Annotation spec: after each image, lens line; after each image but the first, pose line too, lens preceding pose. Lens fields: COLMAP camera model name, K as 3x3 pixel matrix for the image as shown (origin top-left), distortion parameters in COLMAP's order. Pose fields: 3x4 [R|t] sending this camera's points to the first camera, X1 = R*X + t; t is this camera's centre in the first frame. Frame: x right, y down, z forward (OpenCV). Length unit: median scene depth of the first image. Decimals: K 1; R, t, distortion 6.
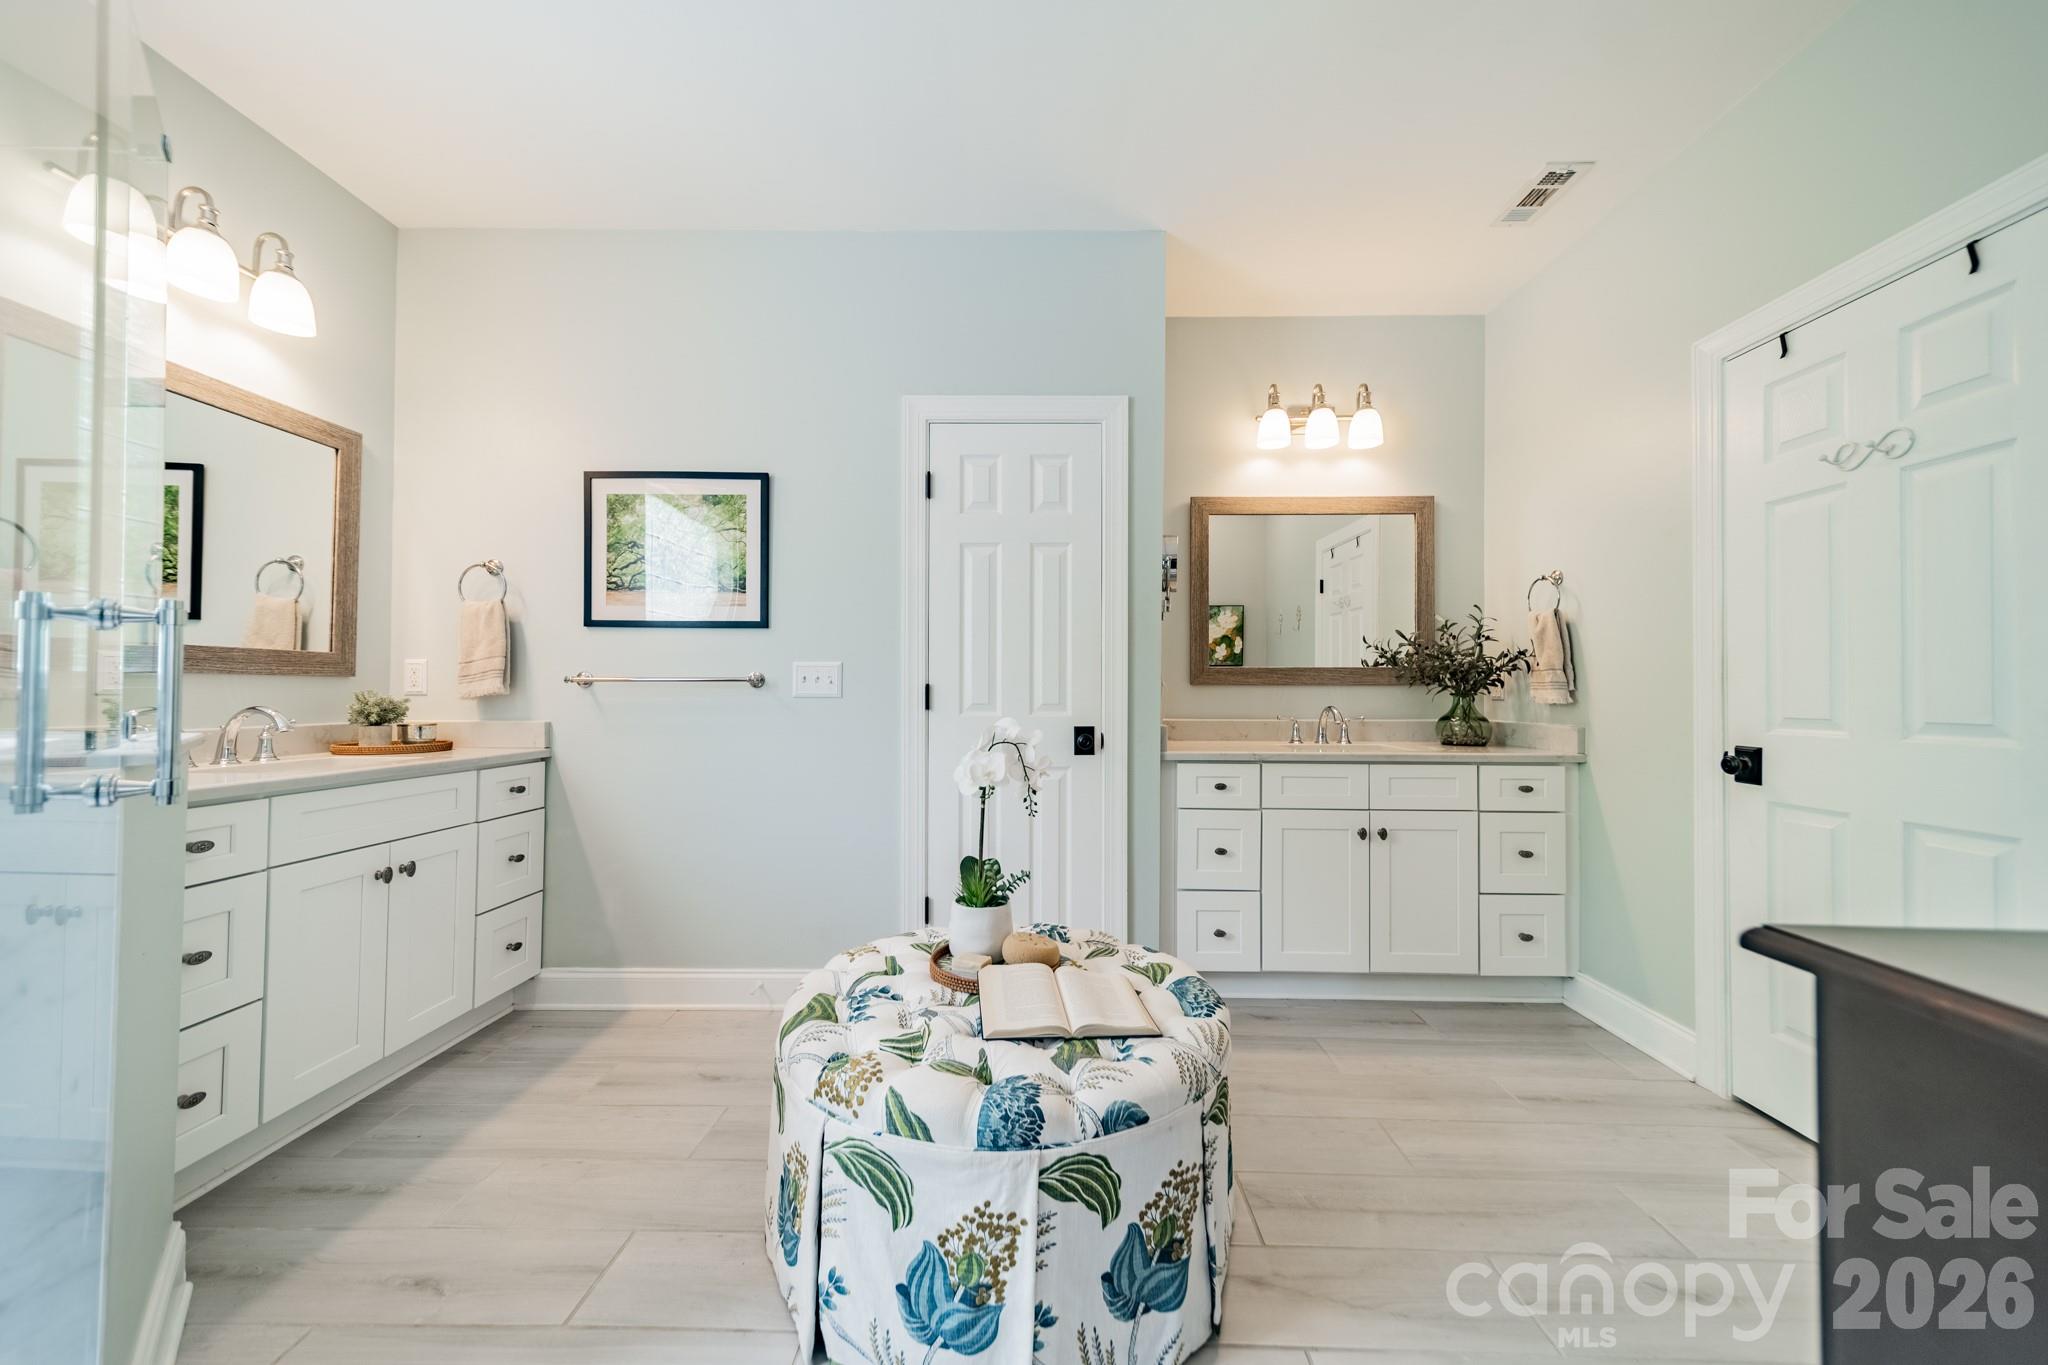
lens RADIAL K [[727.0, 0, 1026.1], [0, 727.0, 688.1], [0, 0, 1]] dist [0.006732, -0.000185]
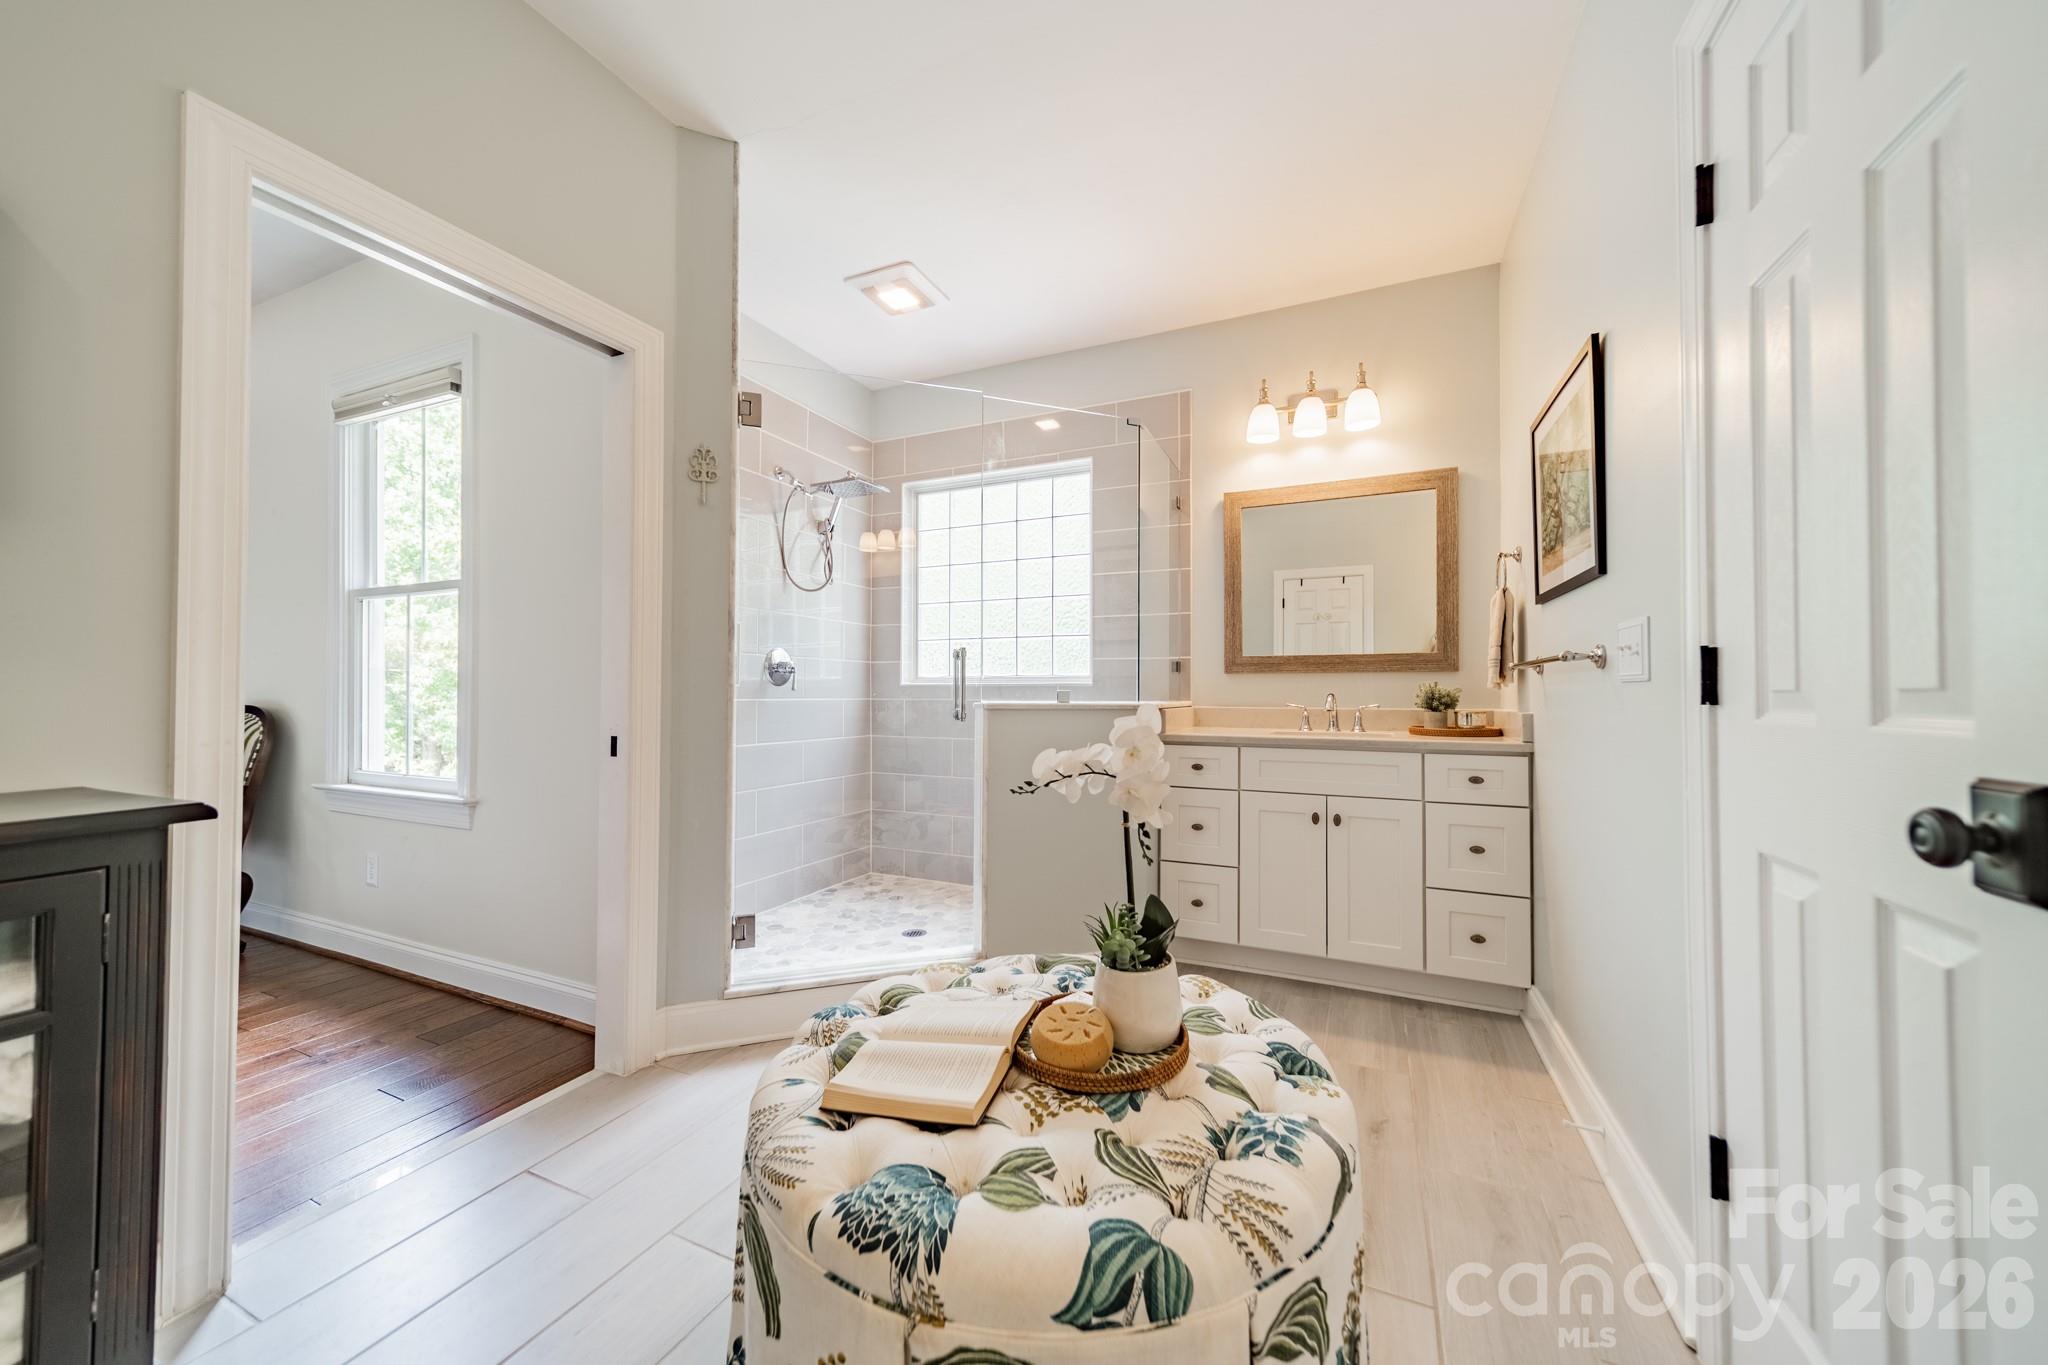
lens RADIAL K [[727.0, 0, 1029.3], [0, 727.0, 678.6], [0, 0, 1]] dist [0.006732, -0.000185]
pose [[-0.408547, -0.021483, -0.912484, 0.465364], [0.006128, 0.999636, -0.026279, 0.024743], [0.912717, -0.016328, -0.408267, 0.870071]]
